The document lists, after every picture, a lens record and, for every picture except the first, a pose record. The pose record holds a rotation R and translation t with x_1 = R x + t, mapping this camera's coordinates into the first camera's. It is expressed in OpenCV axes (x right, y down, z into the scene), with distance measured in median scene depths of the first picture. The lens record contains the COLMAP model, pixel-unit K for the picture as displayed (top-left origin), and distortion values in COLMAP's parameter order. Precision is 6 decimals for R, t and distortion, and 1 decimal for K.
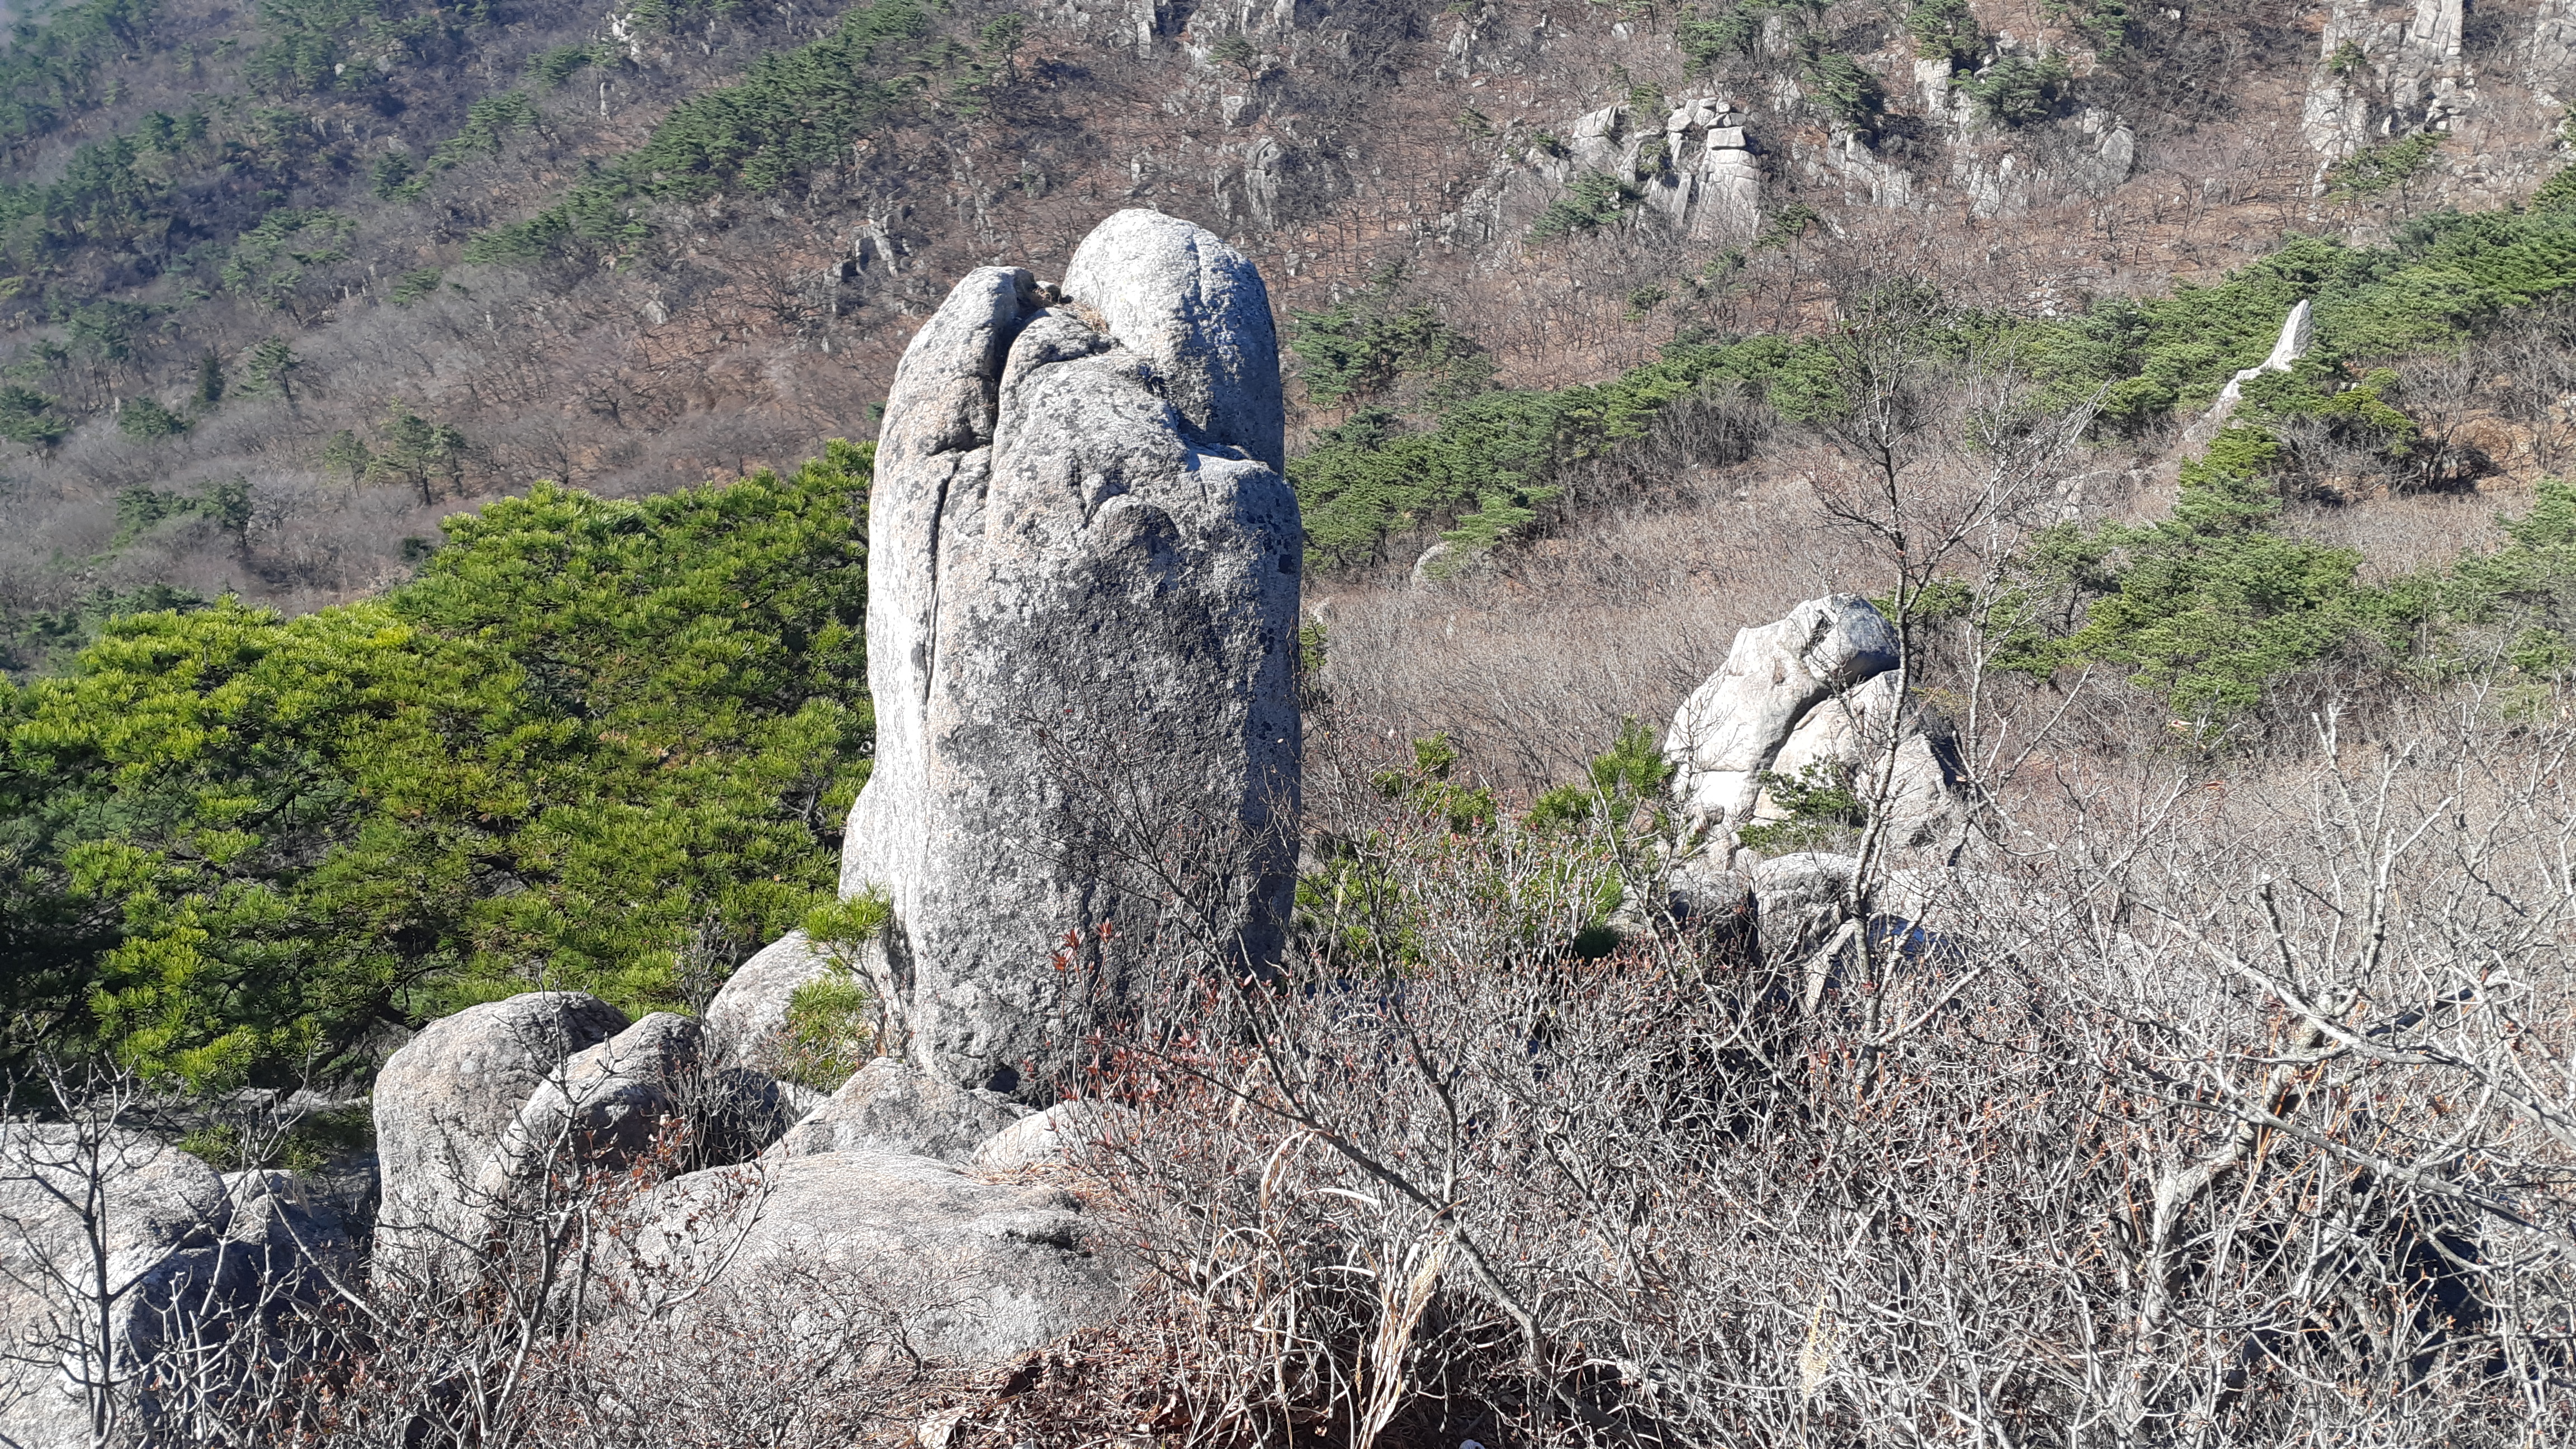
lens RADIAL K [[1968.9, 0, 1288.0], [0, 1968.9, 724.5], [0, 0, 1]] dist [0.016405, -0.002060]
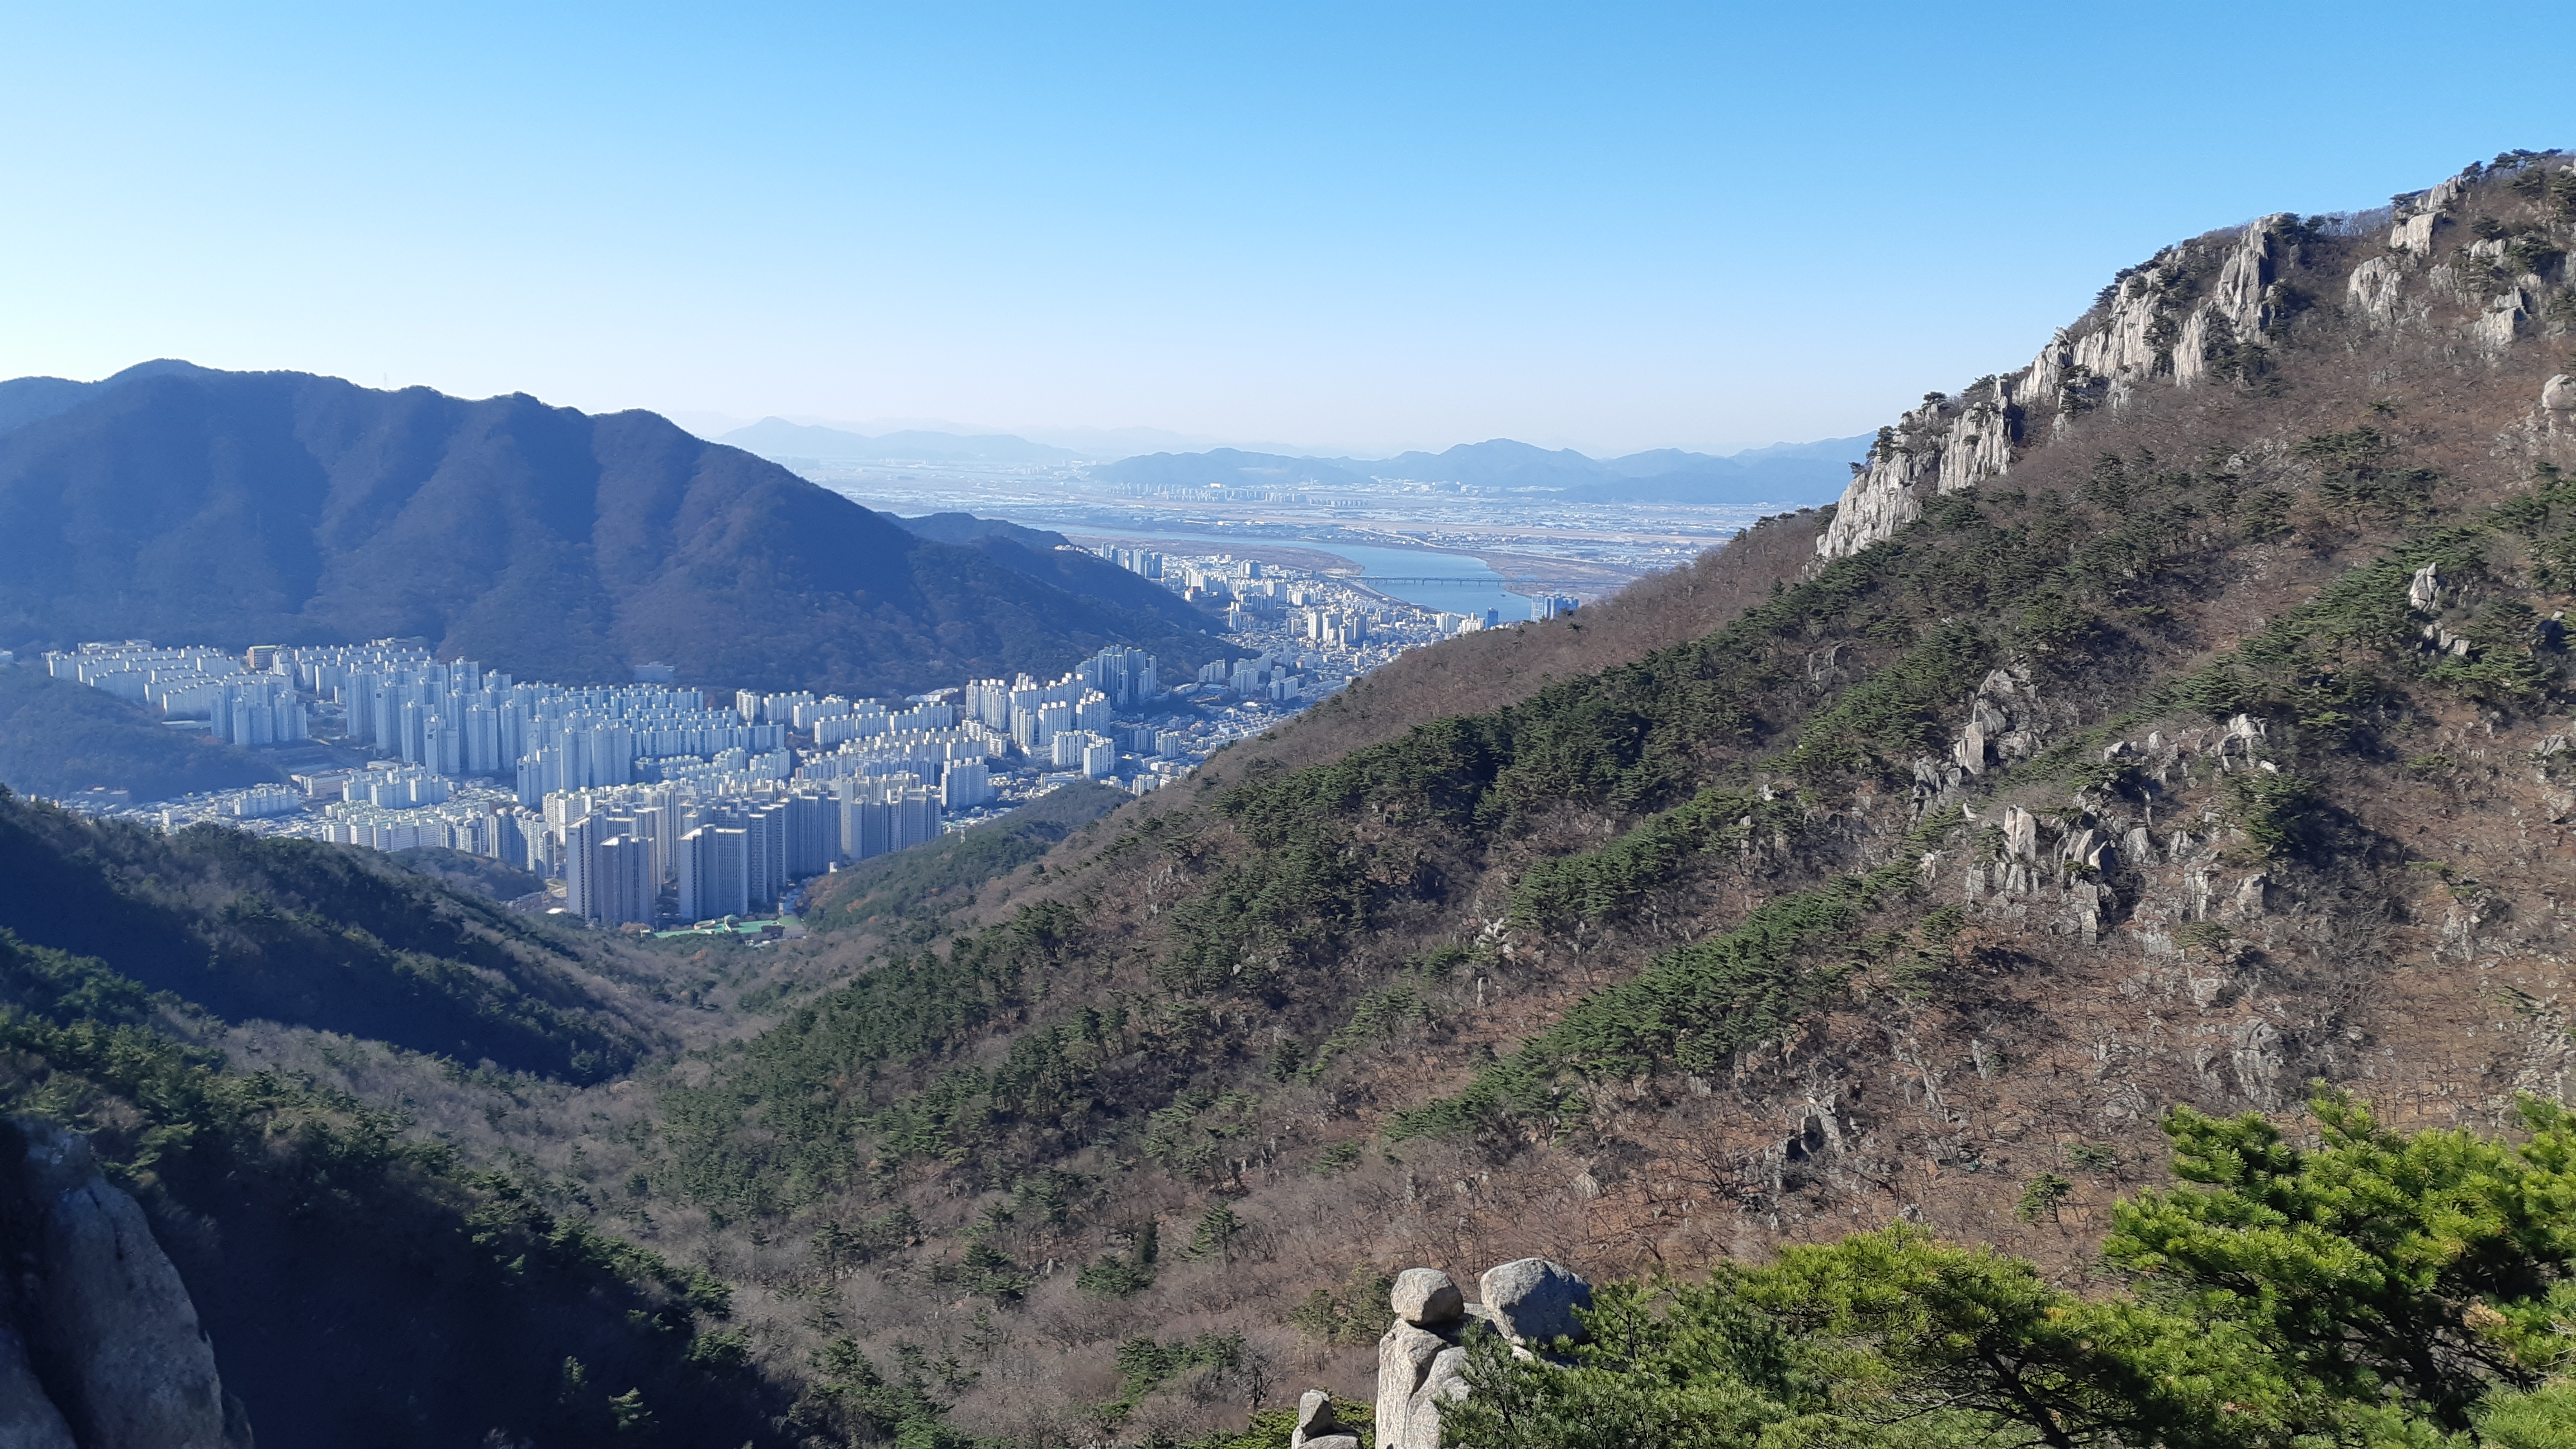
lens RADIAL K [[1968.9, 0, 1288.0], [0, 1968.9, 724.5], [0, 0, 1]] dist [0.016405, -0.002060]
pose [[0.965813, -0.038925, -0.256300, -0.197469], [-0.077190, 0.900639, -0.427657, 0.024938], [0.247481, 0.432820, 0.866845, -0.029374]]
